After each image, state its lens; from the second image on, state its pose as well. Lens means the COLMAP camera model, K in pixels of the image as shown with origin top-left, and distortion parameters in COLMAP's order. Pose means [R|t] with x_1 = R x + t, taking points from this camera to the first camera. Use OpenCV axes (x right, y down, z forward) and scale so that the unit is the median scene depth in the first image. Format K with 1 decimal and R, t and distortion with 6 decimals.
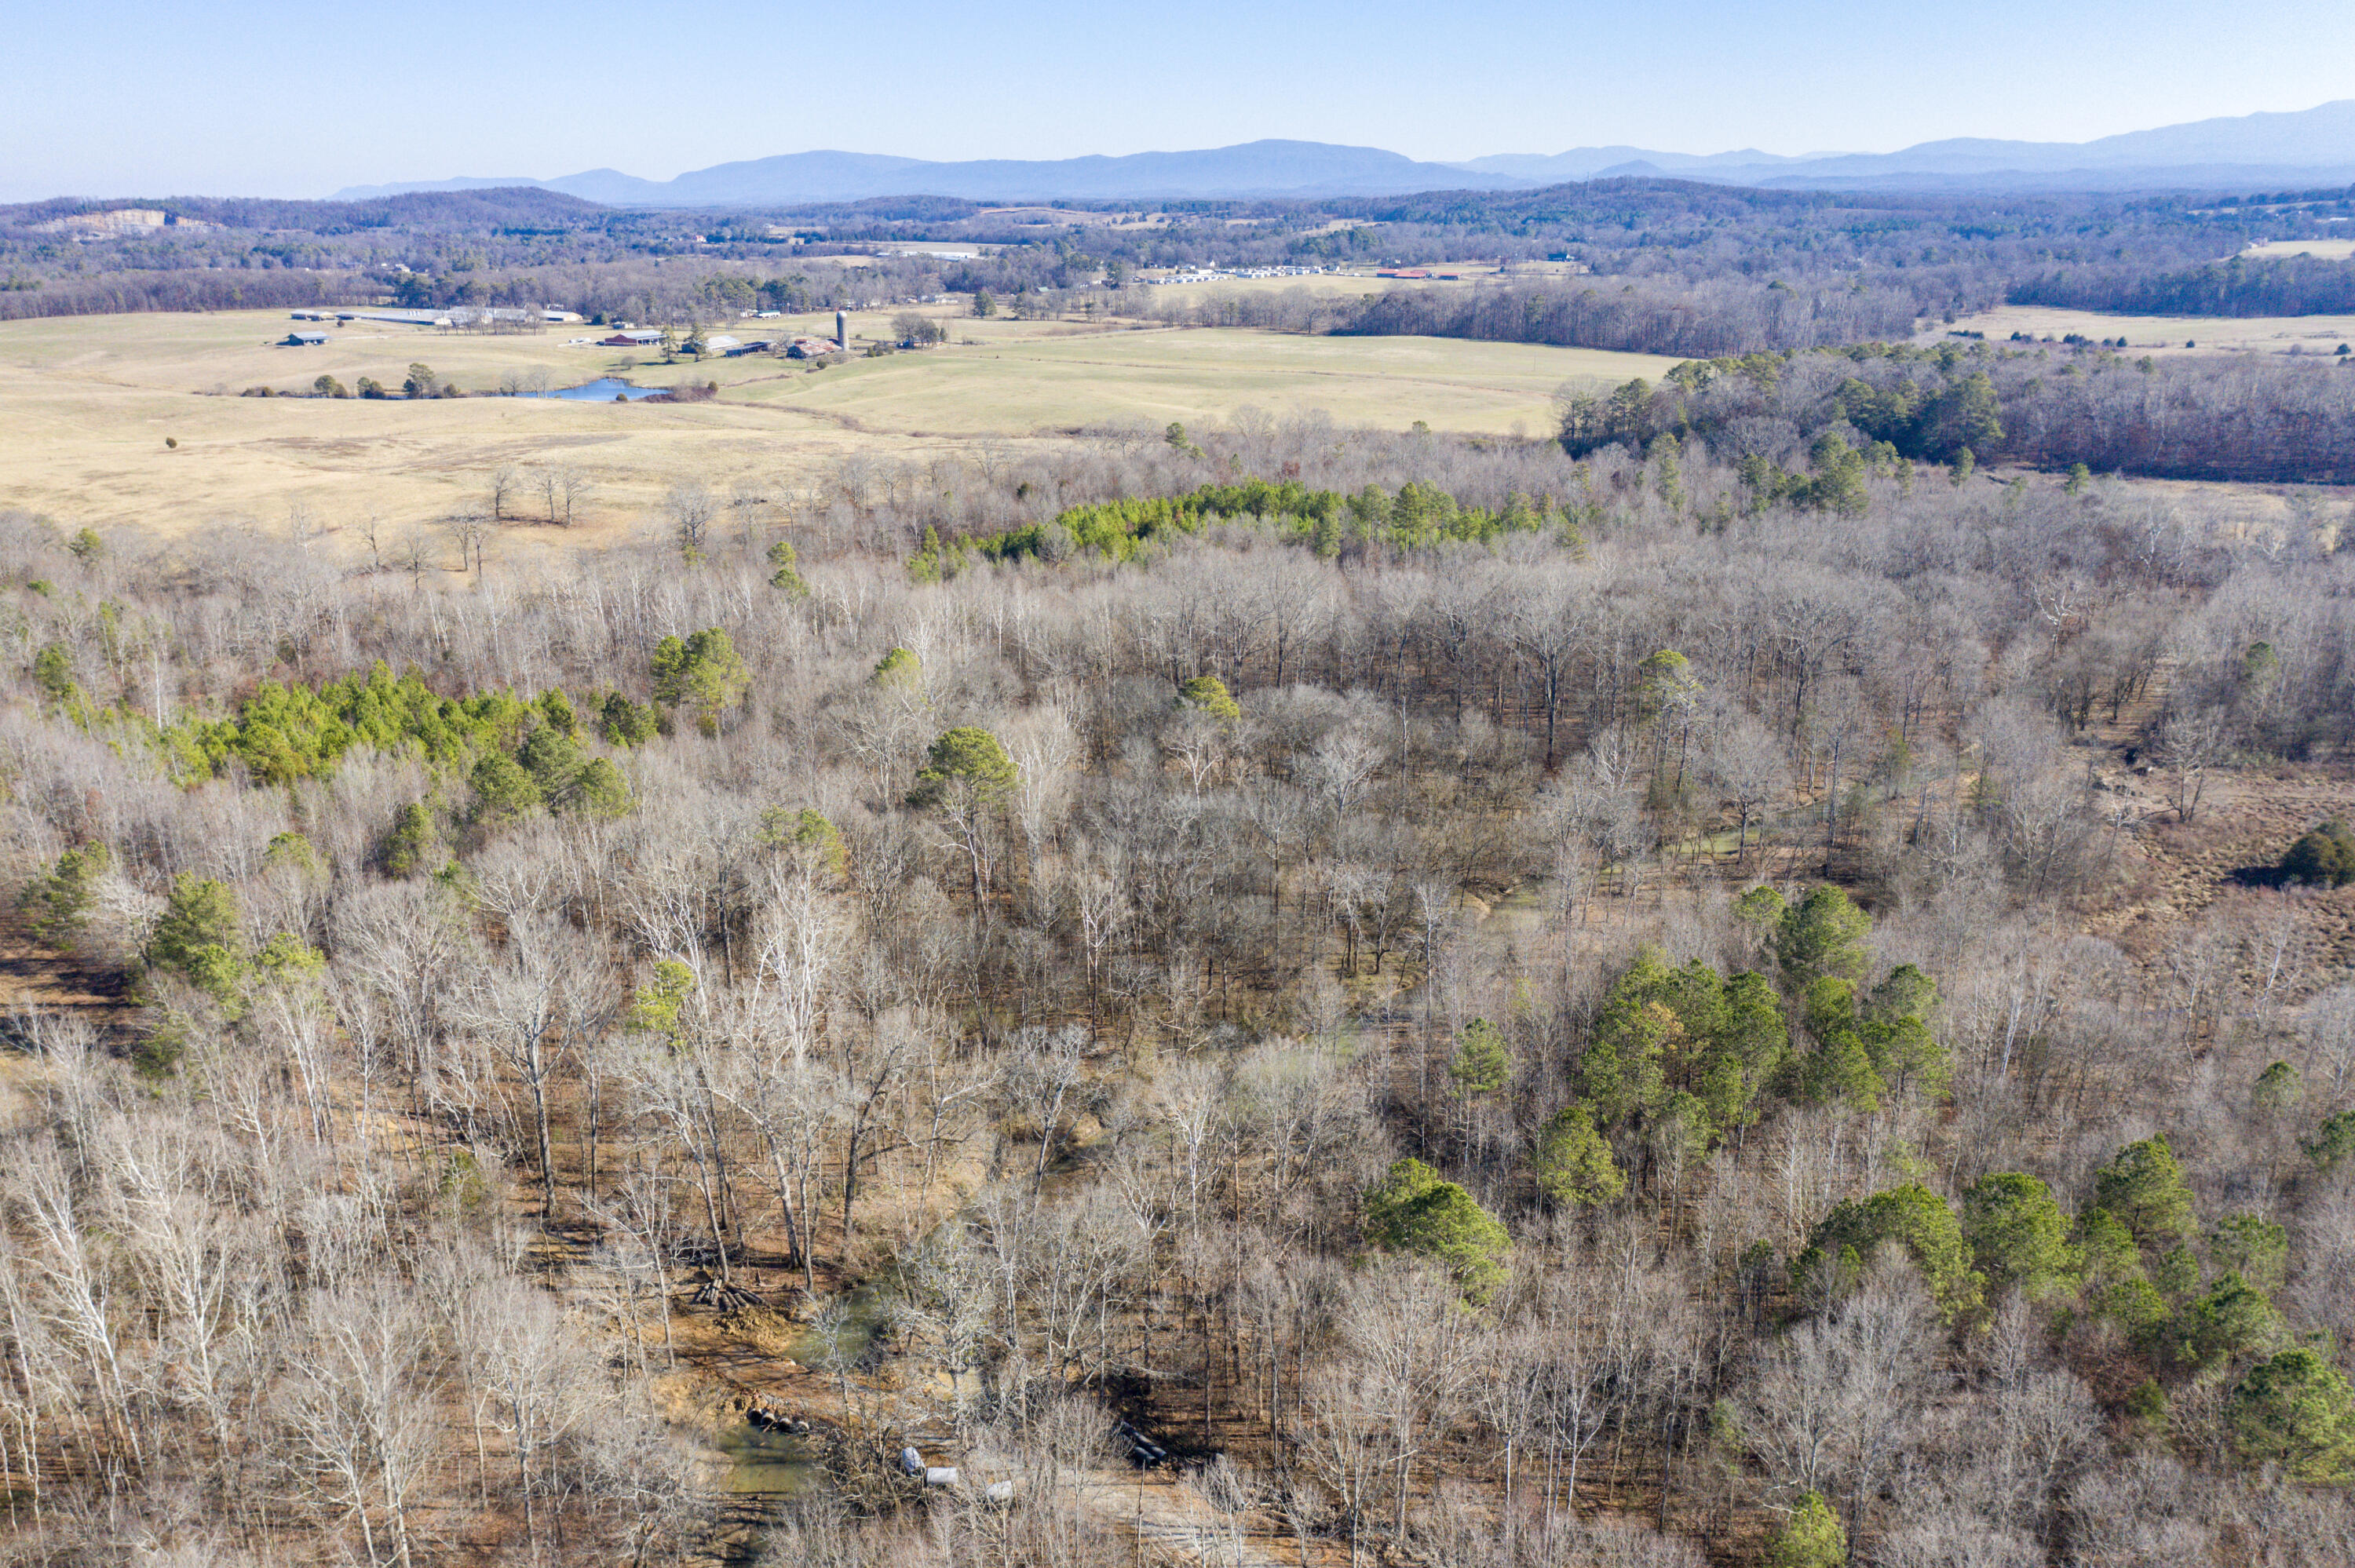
lens RADIAL K [[1864.3, 0, 1163.9], [0, 1864.3, 794.8], [0, 0, 1]] dist [-0.004774, 0.000101]
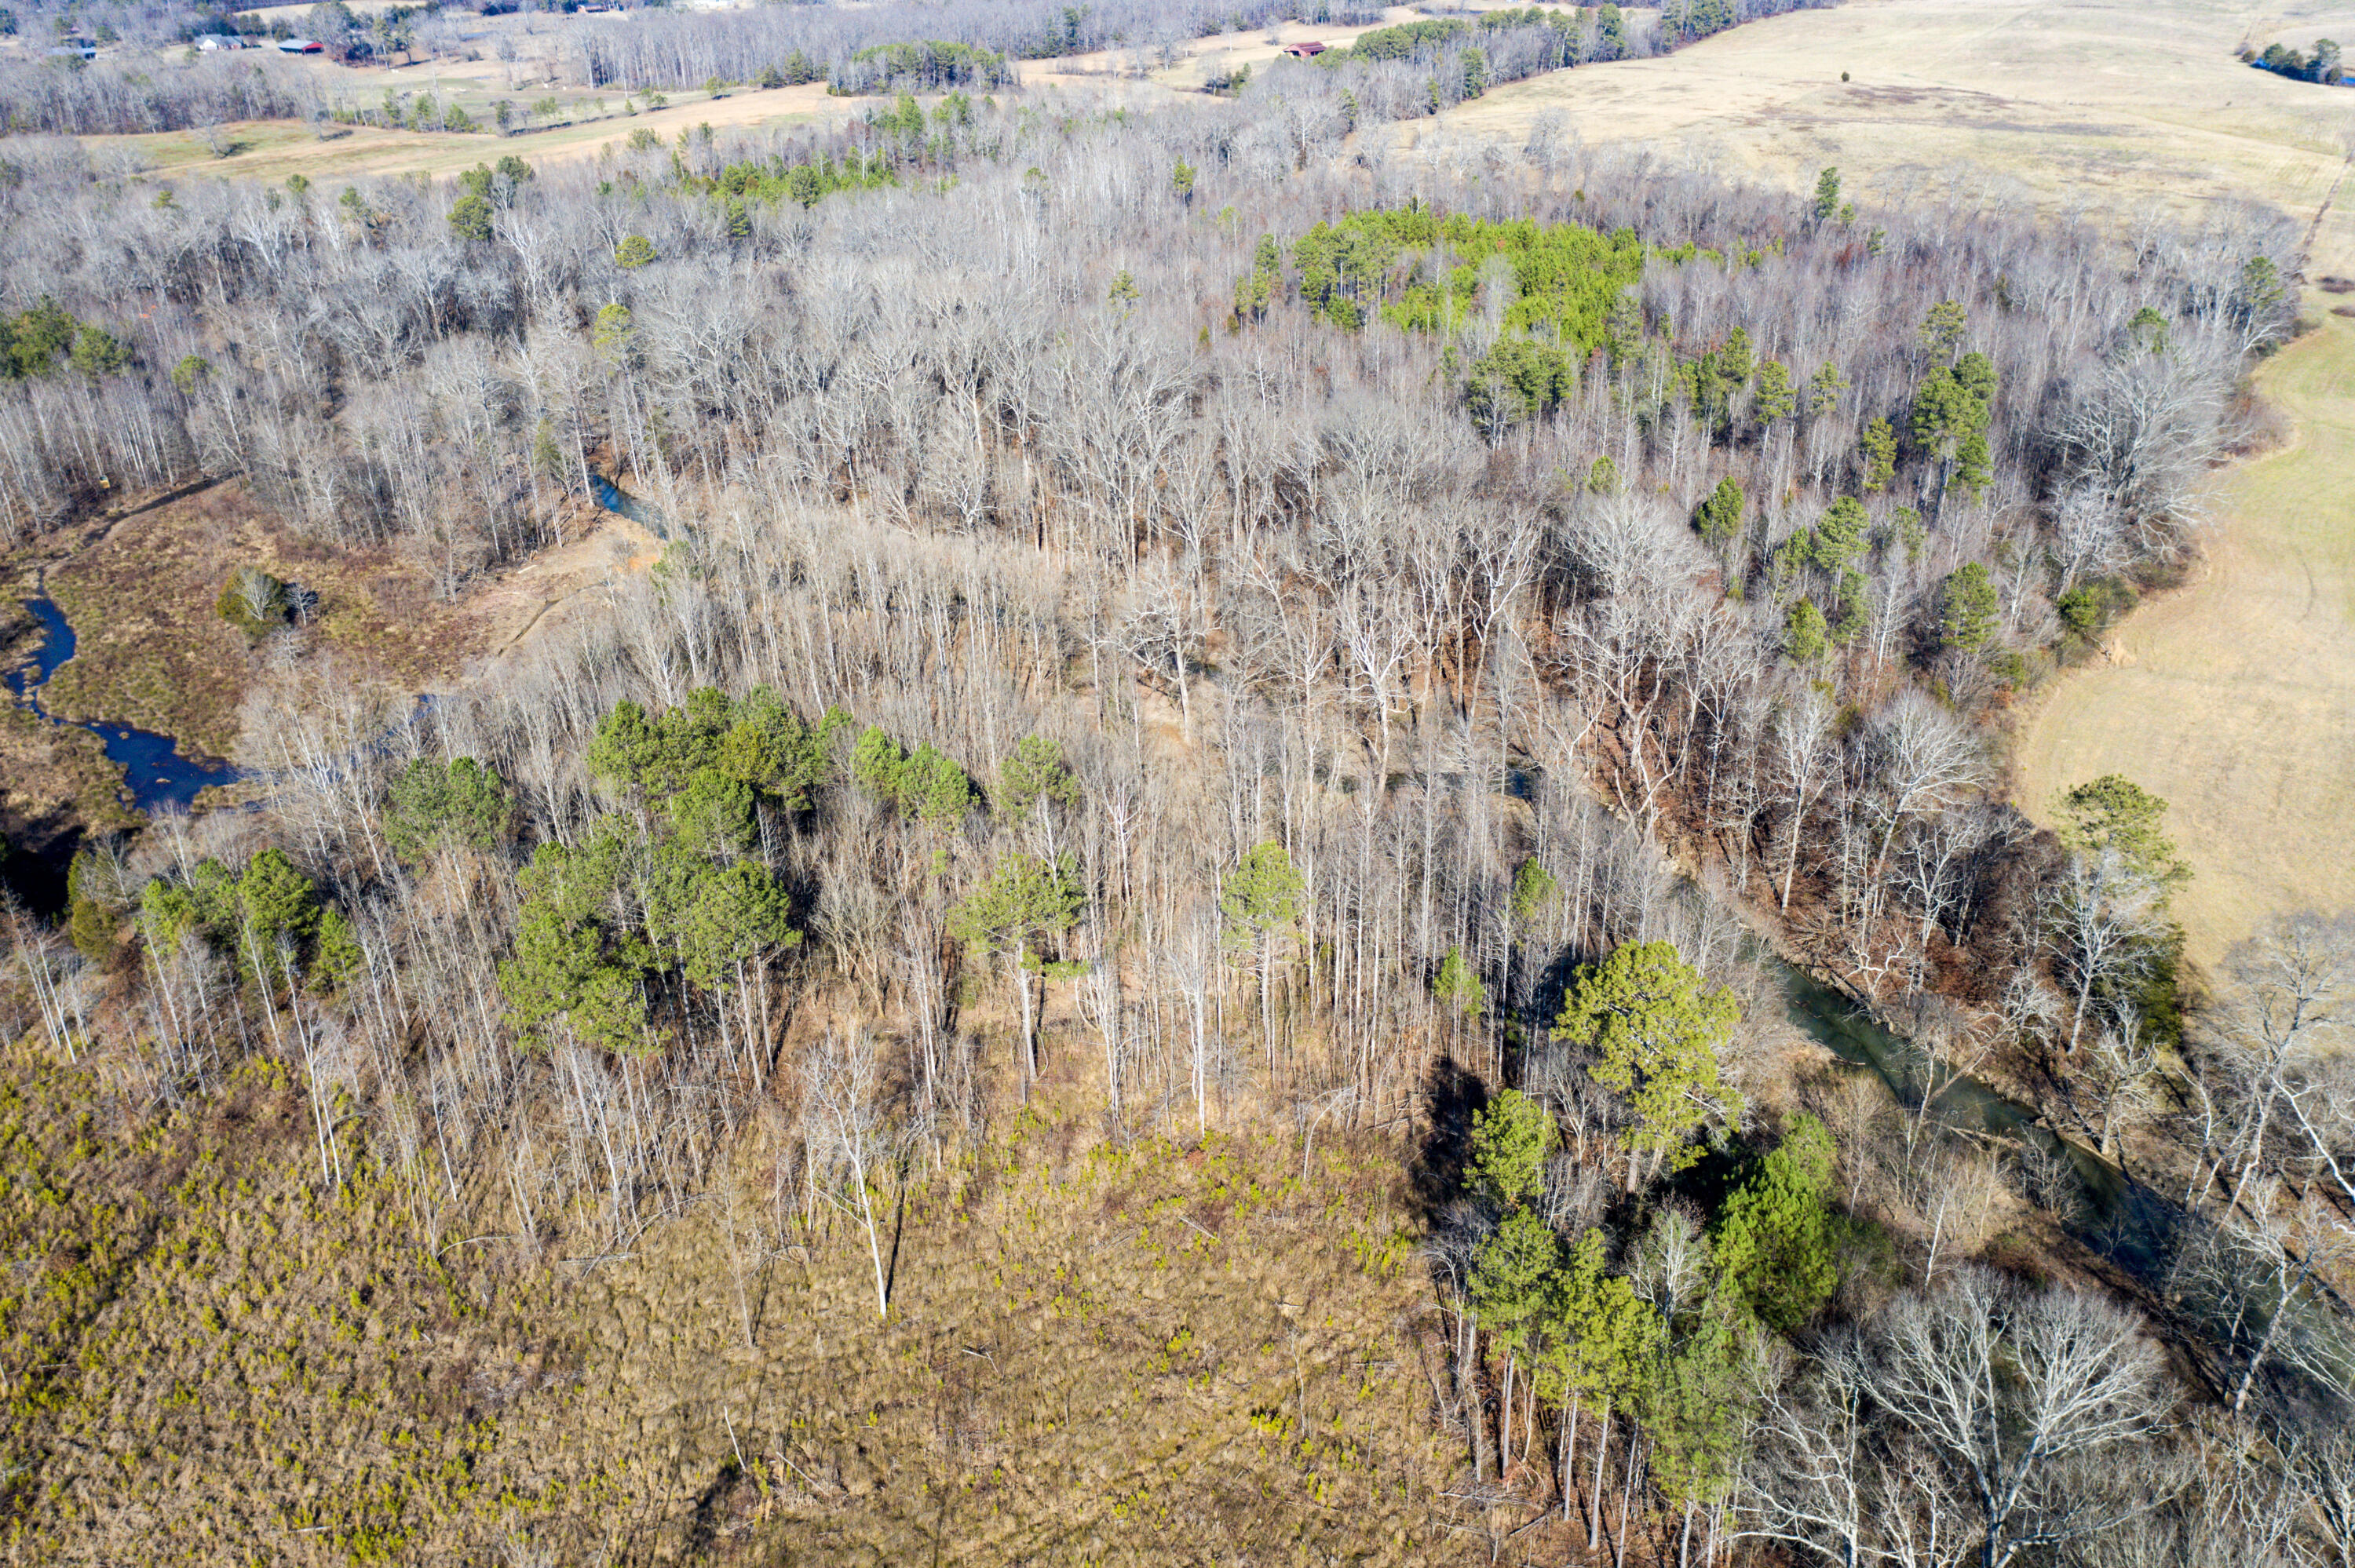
lens RADIAL K [[1864.3, 0, 1180.8], [0, 1864.3, 775.3], [0, 0, 1]] dist [-0.004774, 0.000101]
pose [[0.067117, 0.447878, -0.891572, 0.647209], [-0.289334, 0.863927, 0.412209, -0.179272], [0.954872, 0.230296, 0.187571, 0.524011]]
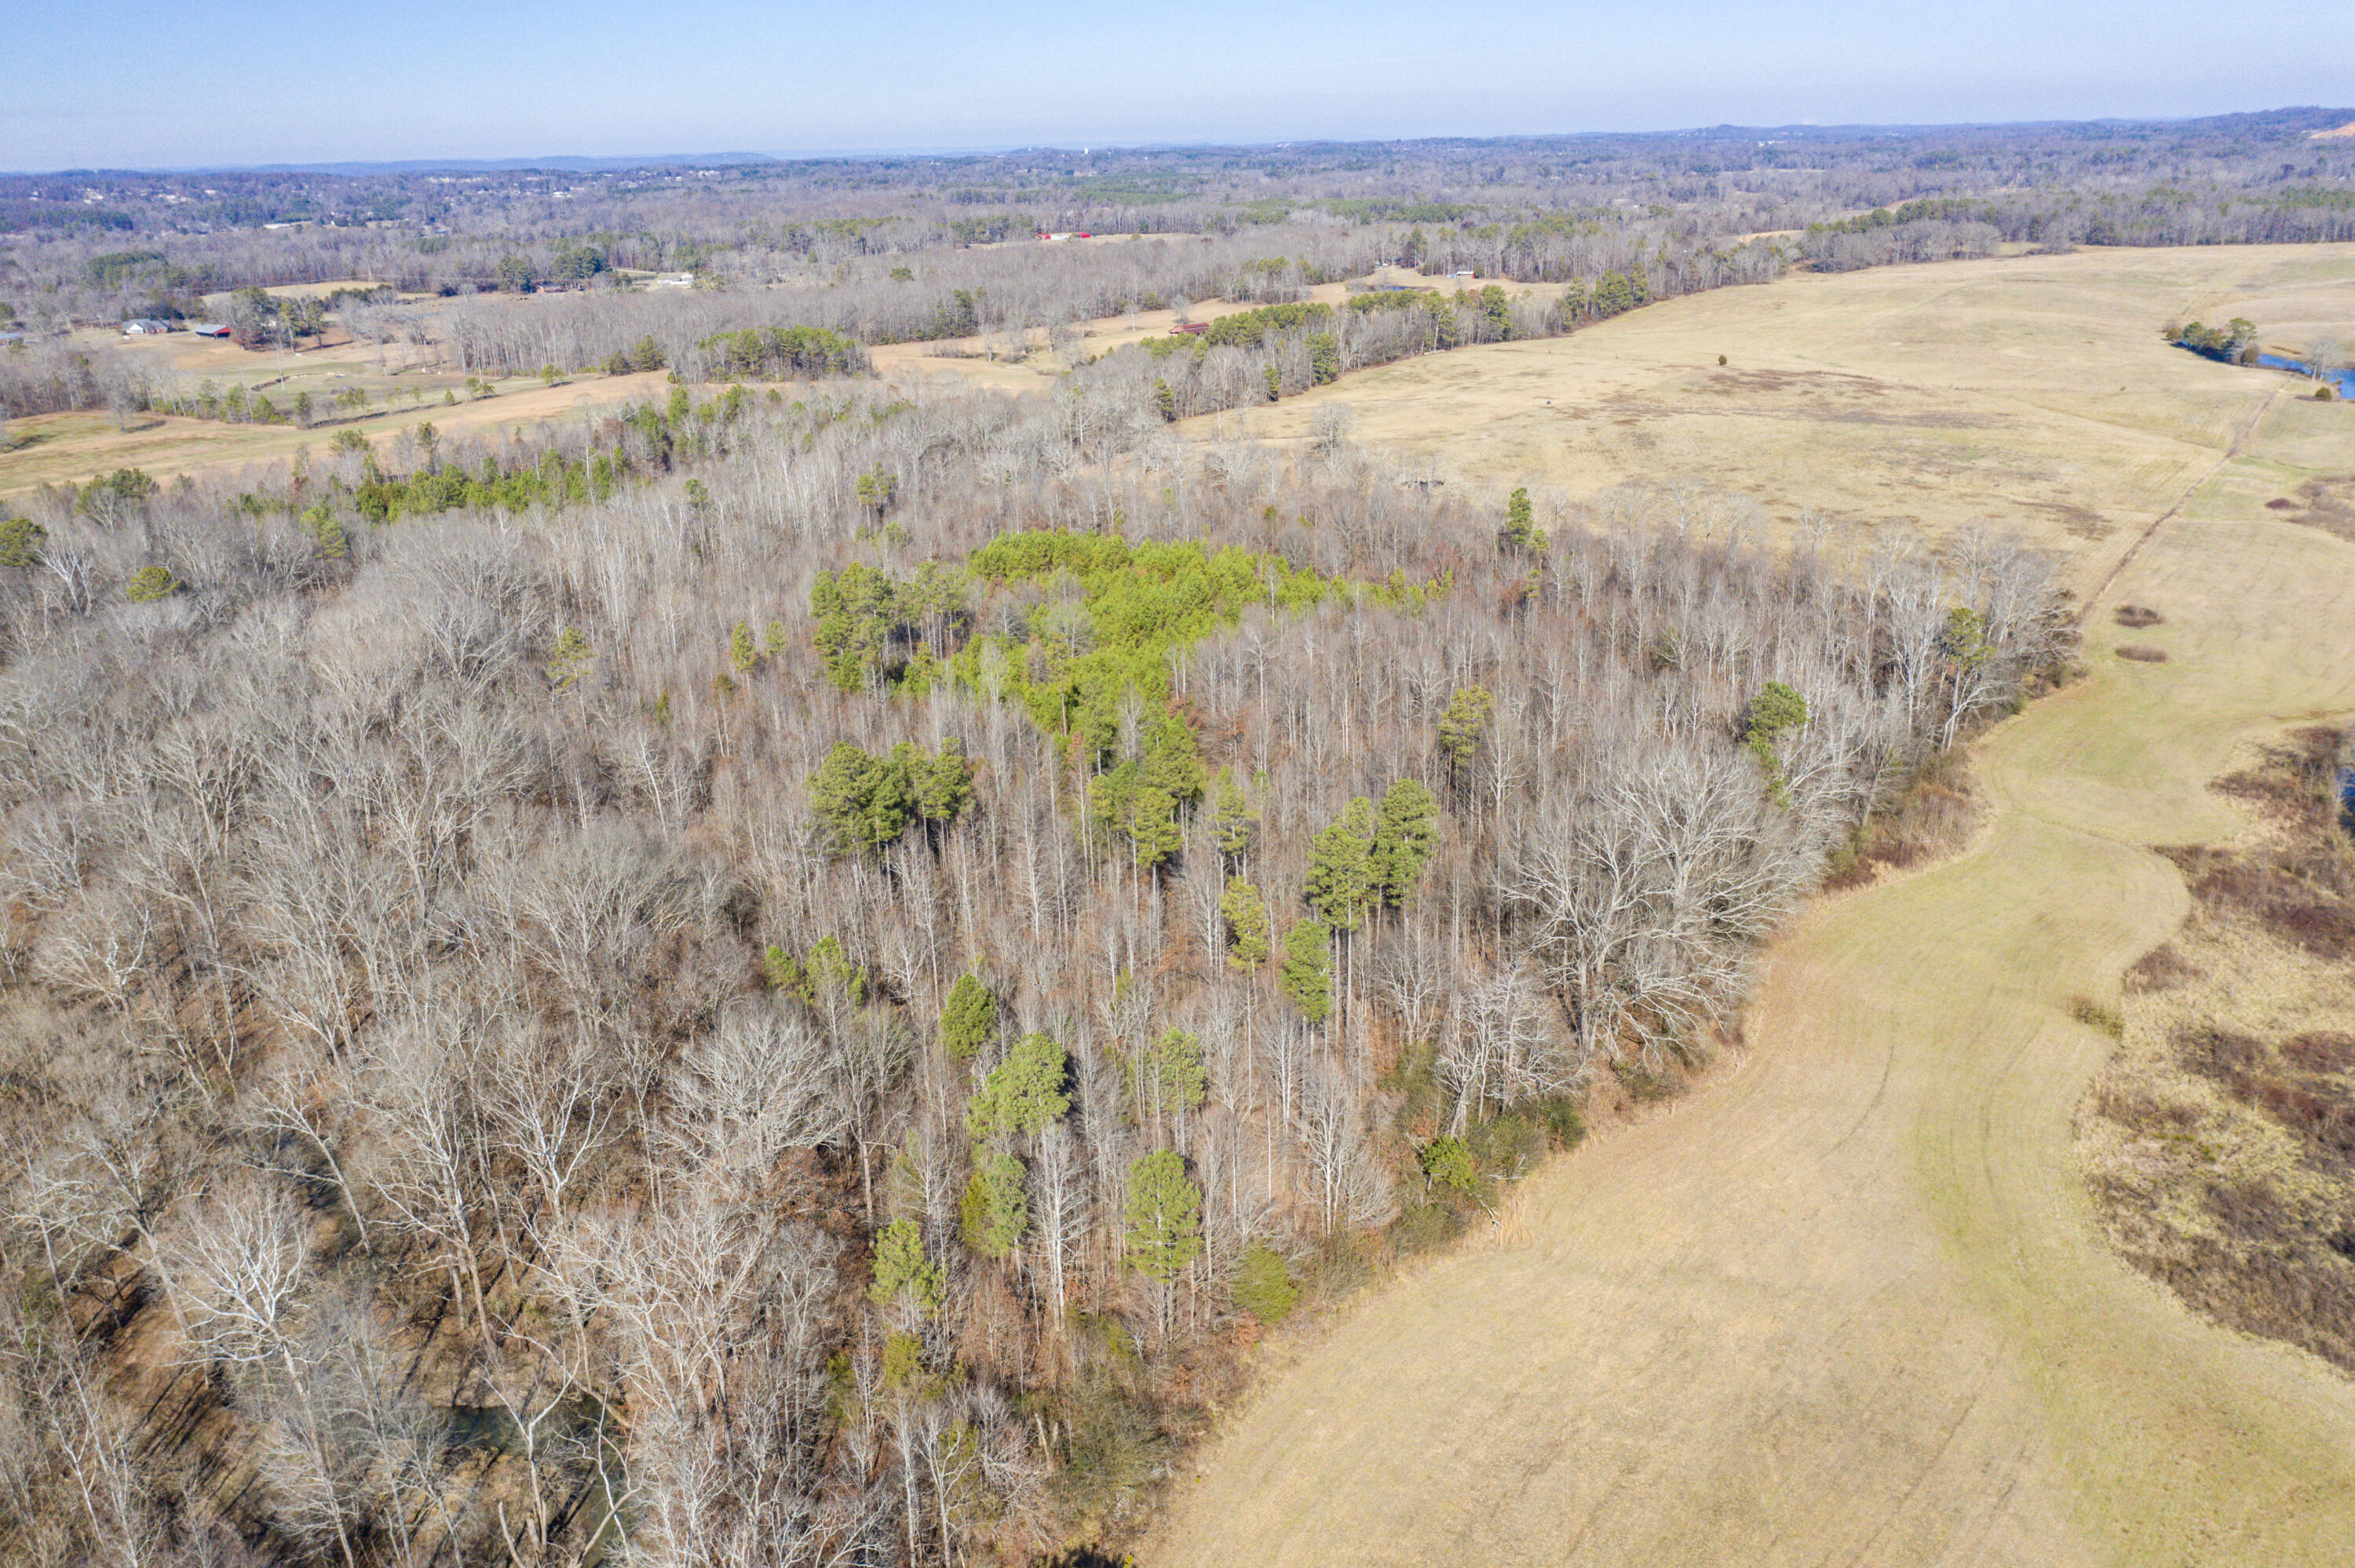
lens RADIAL K [[1864.3, 0, 1178.4], [0, 1864.3, 758.3], [0, 0, 1]] dist [-0.004774, 0.000101]
pose [[0.022406, 0.323480, -0.945970, 0.550203], [-0.280258, 0.910300, 0.304645, -0.227685], [0.959663, 0.258290, 0.111055, 0.668587]]
